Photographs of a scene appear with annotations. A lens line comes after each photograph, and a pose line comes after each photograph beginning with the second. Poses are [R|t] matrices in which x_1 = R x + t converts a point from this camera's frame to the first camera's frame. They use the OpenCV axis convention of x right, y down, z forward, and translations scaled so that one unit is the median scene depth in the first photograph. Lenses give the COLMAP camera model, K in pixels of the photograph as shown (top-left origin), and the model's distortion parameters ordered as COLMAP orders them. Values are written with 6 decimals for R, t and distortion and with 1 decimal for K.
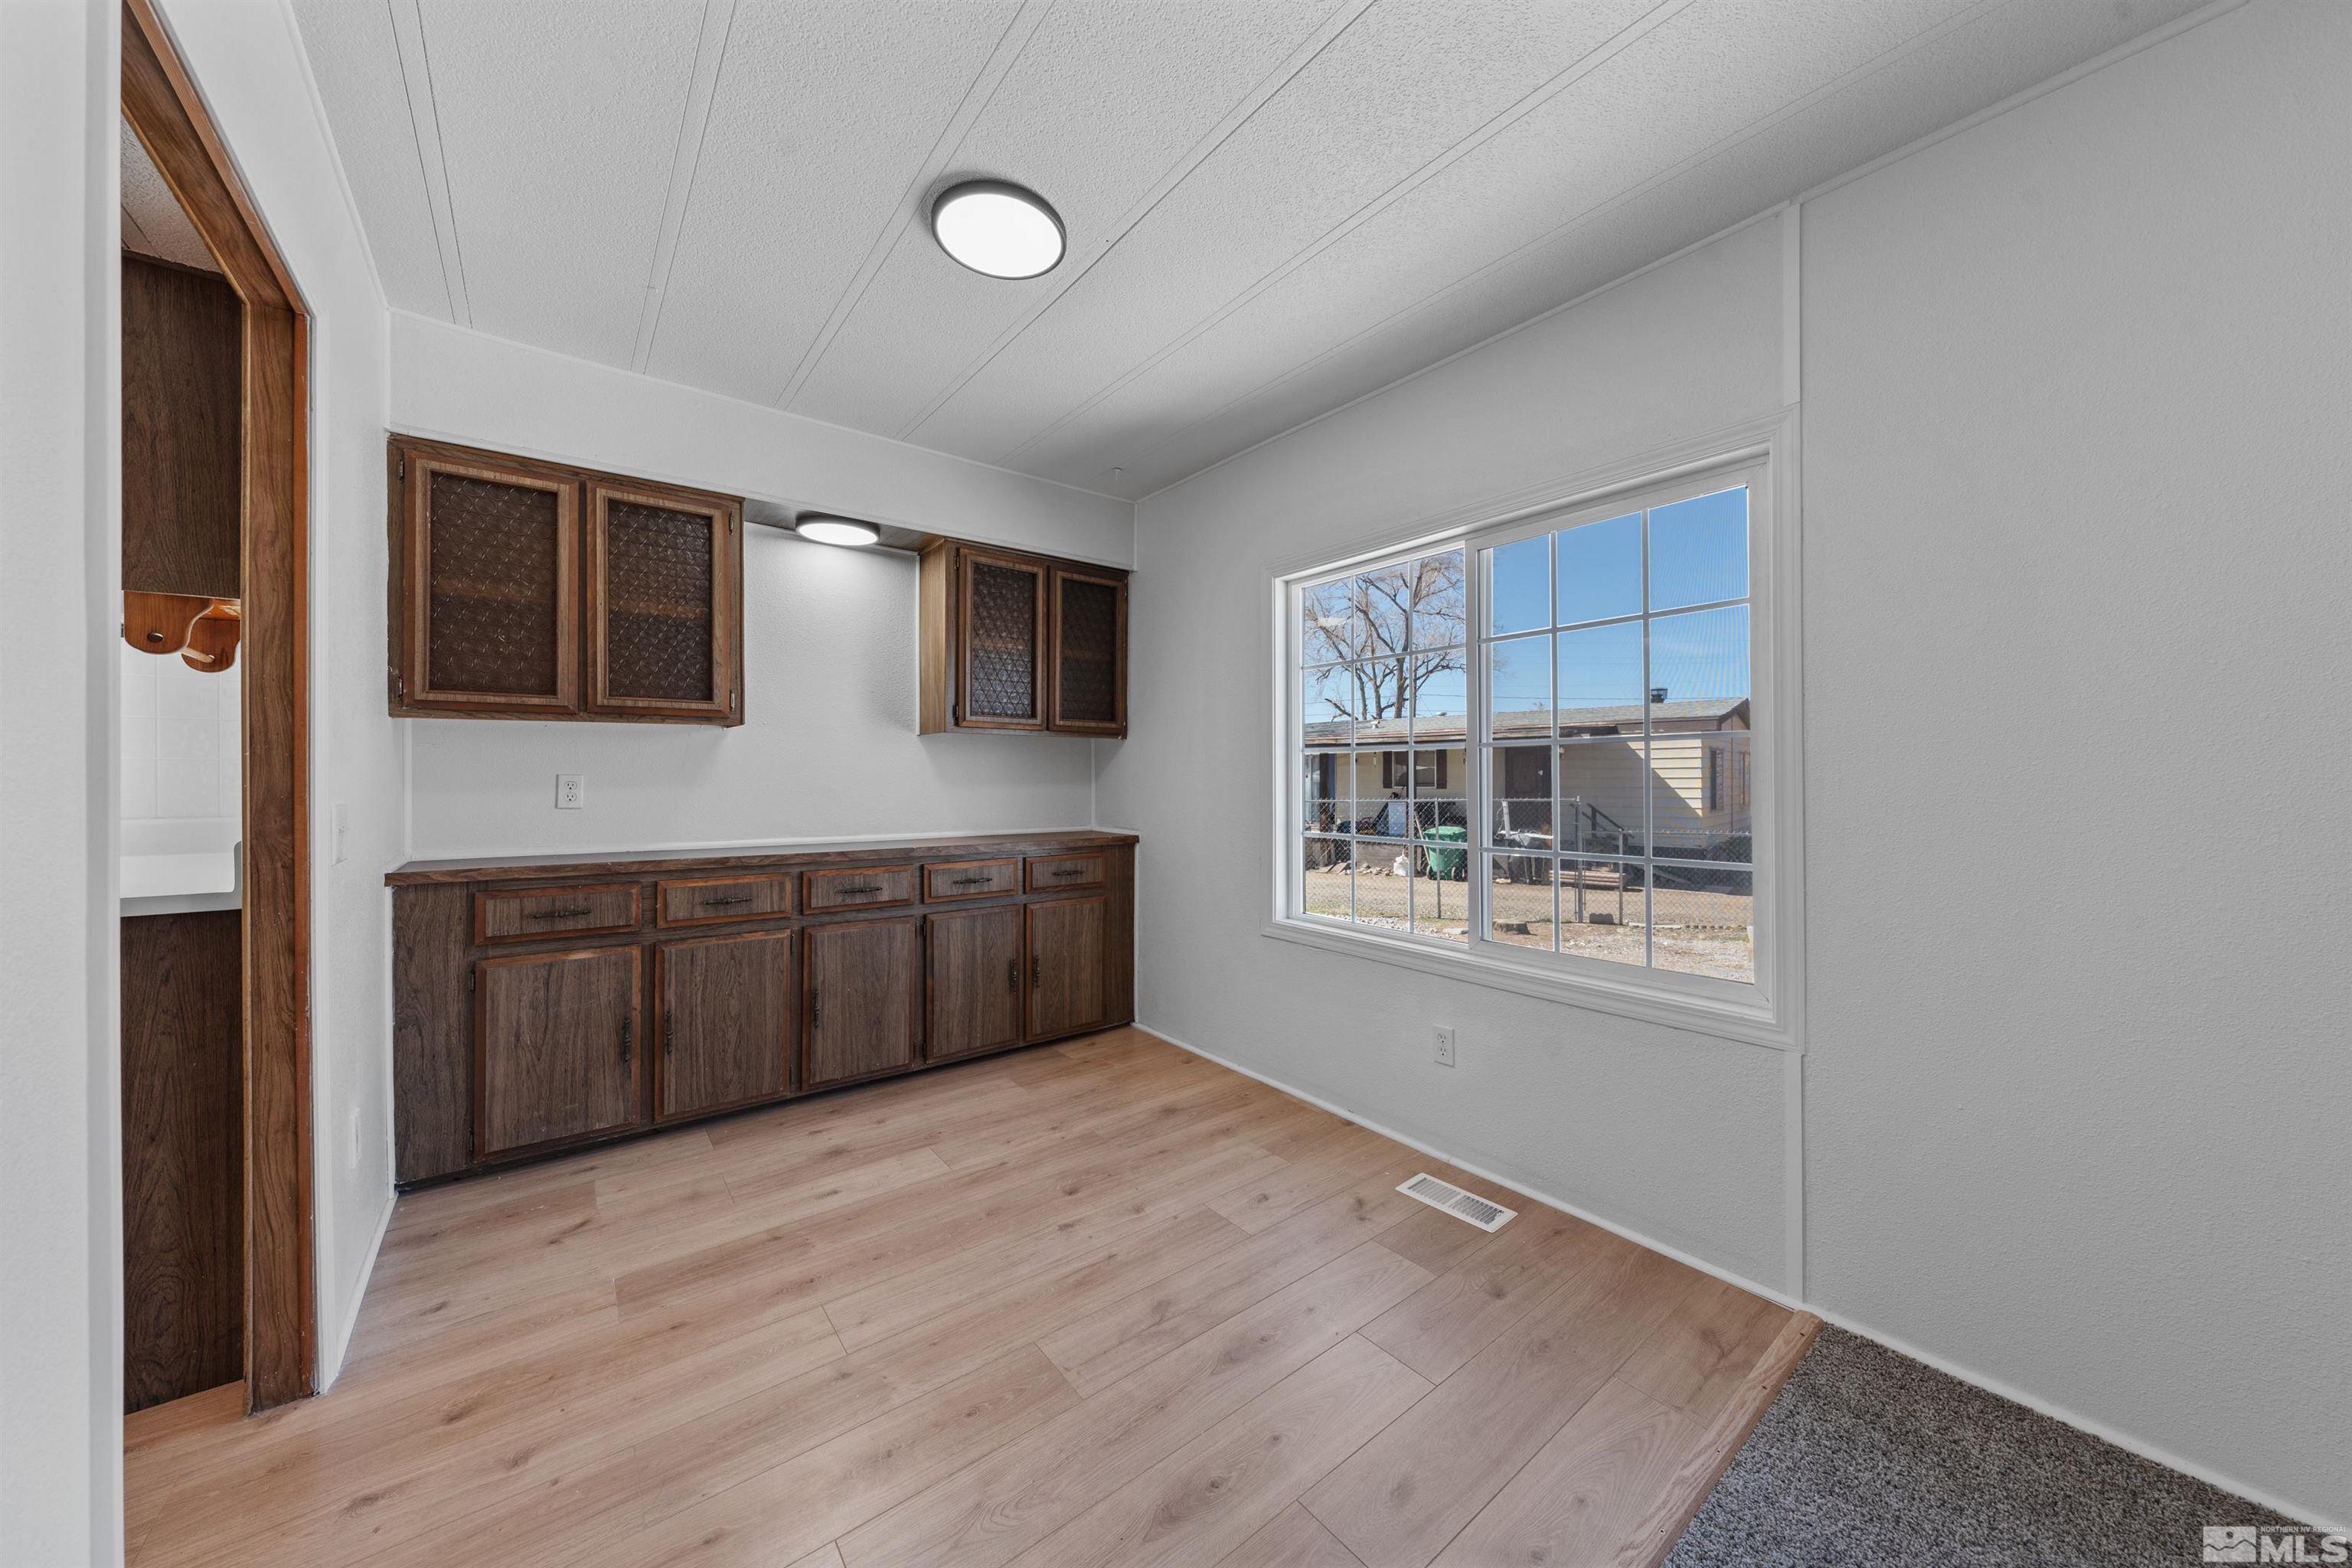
lens RADIAL K [[807.8, 0, 1175.8], [0, 807.8, 780.0], [0, 0, 1]] dist [-0.003581, -0.000147]
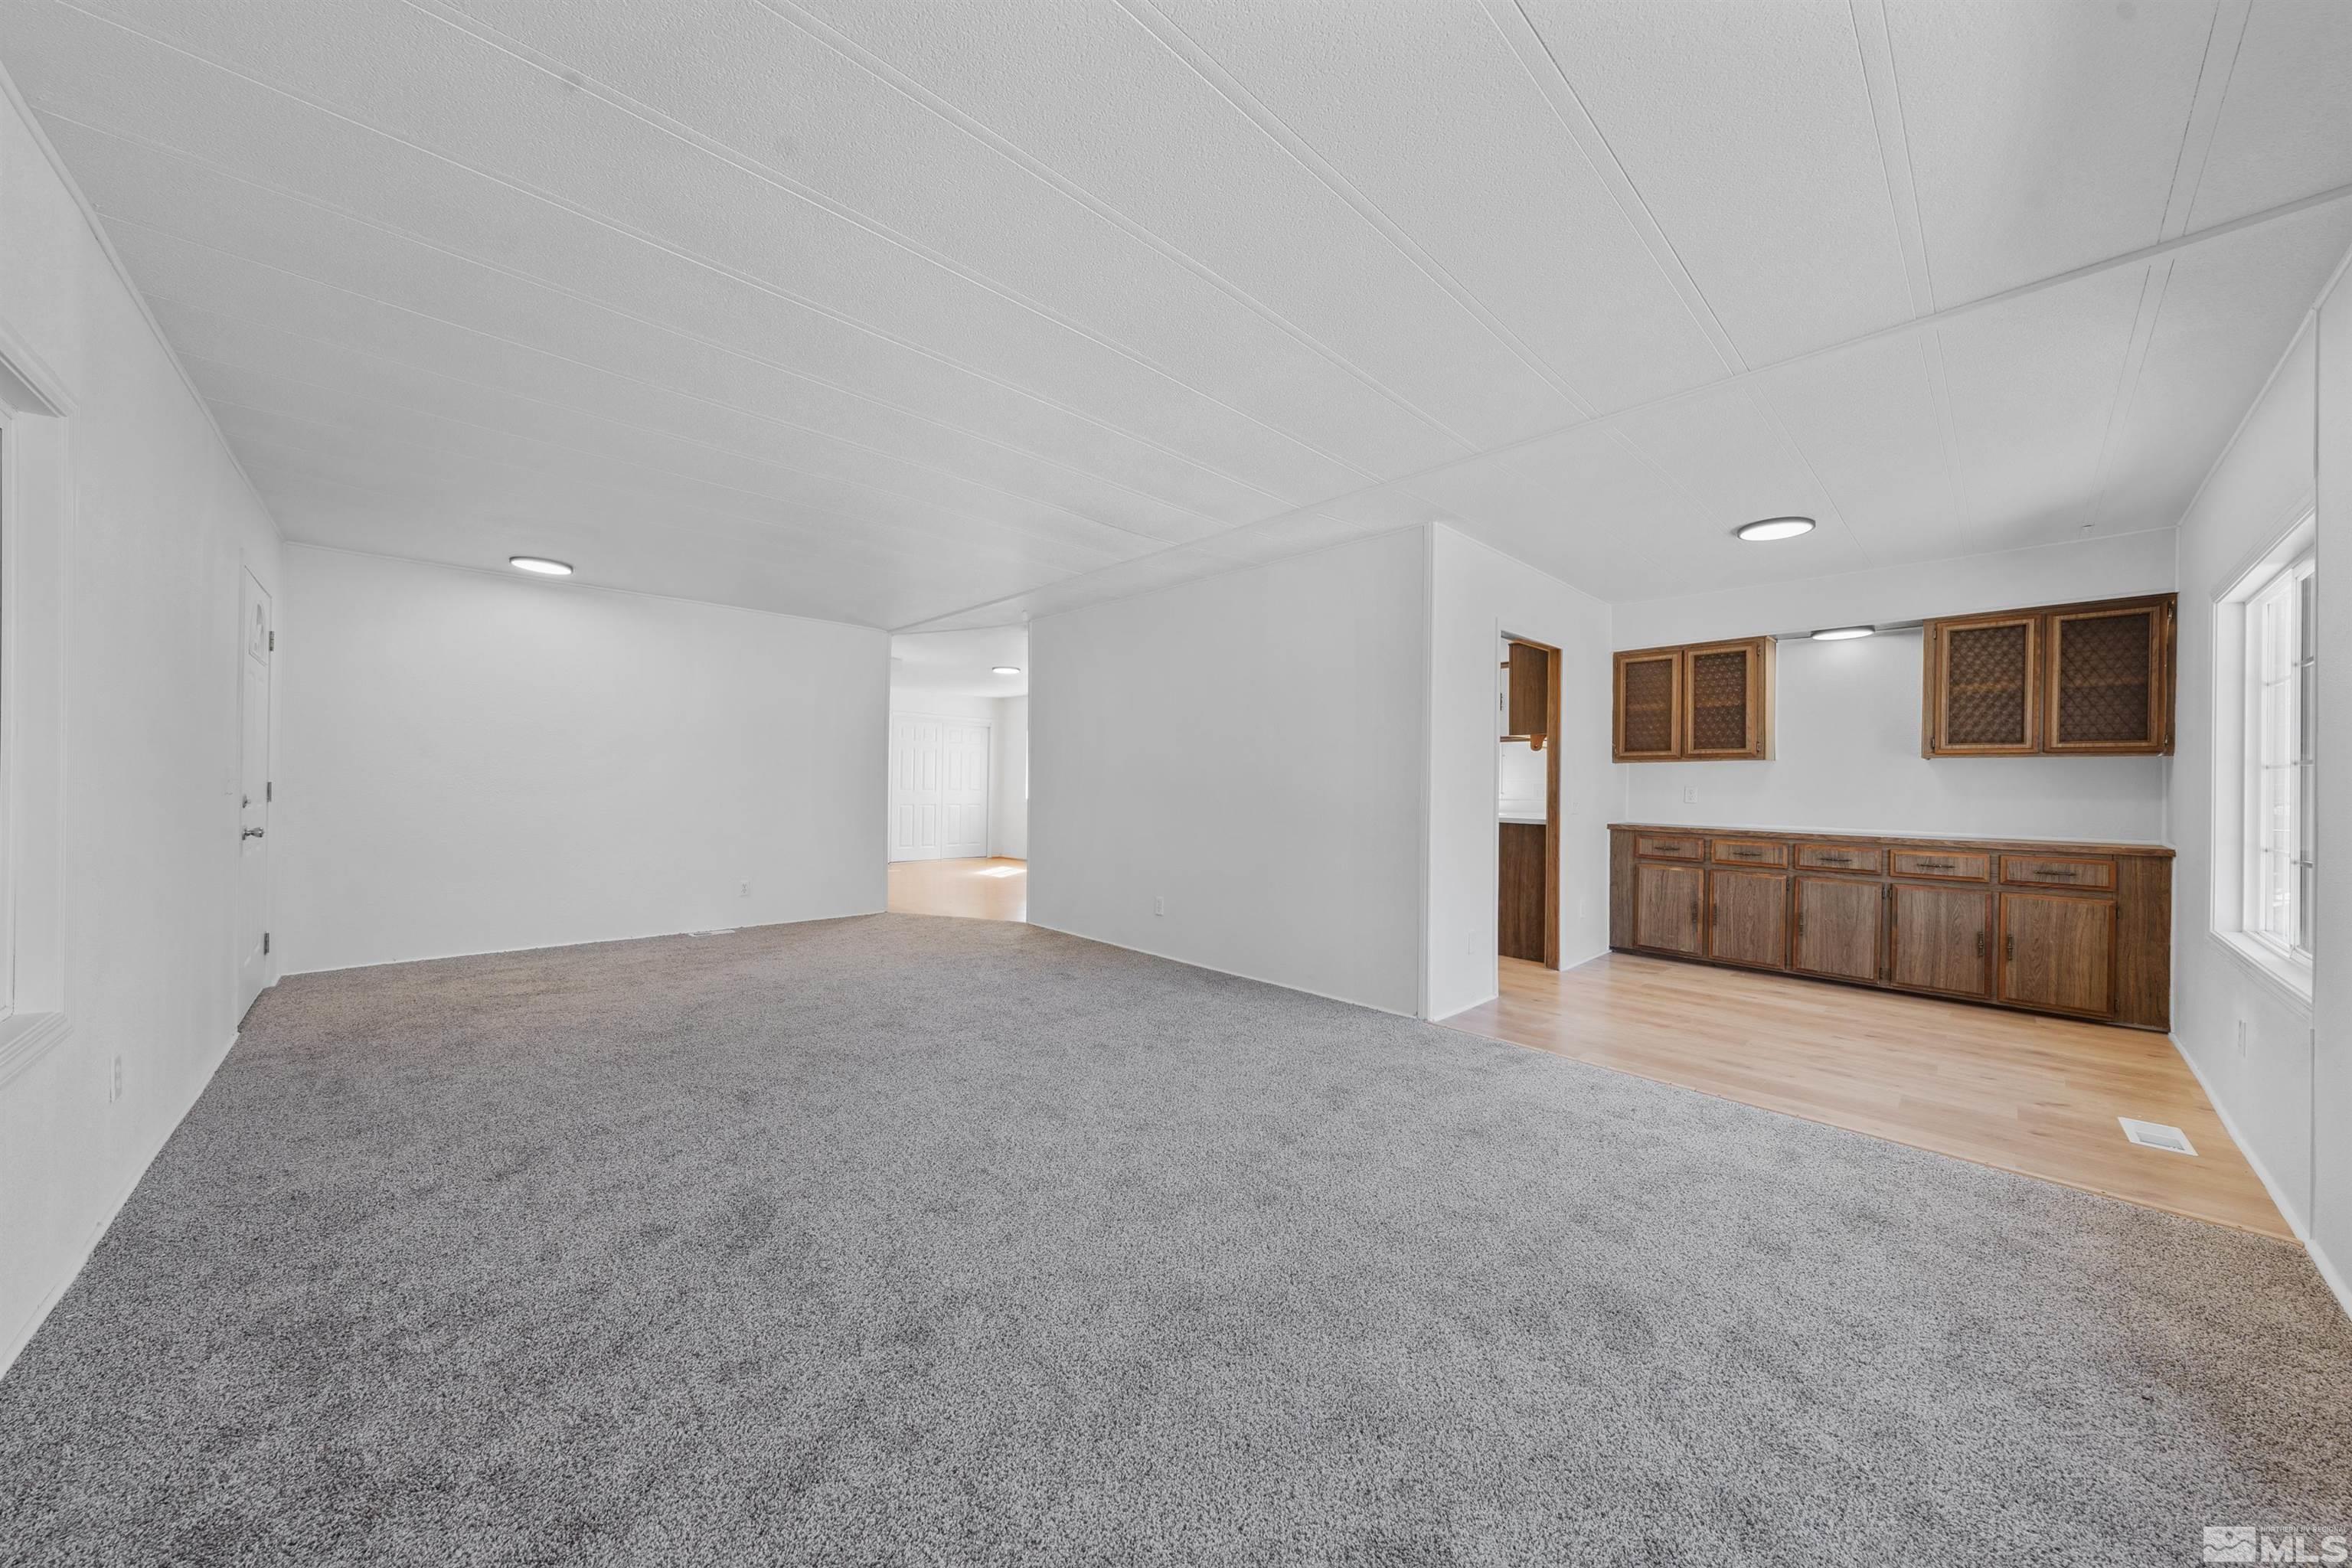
lens RADIAL K [[807.8, 0, 1175.8], [0, 807.8, 780.0], [0, 0, 1]] dist [-0.003581, -0.000147]
pose [[0.102943, -0.000455, -0.994687, 1.143729], [-0.014414, 0.999894, -0.001949, -0.000523], [0.994583, 0.014538, 0.102926, -0.510766]]
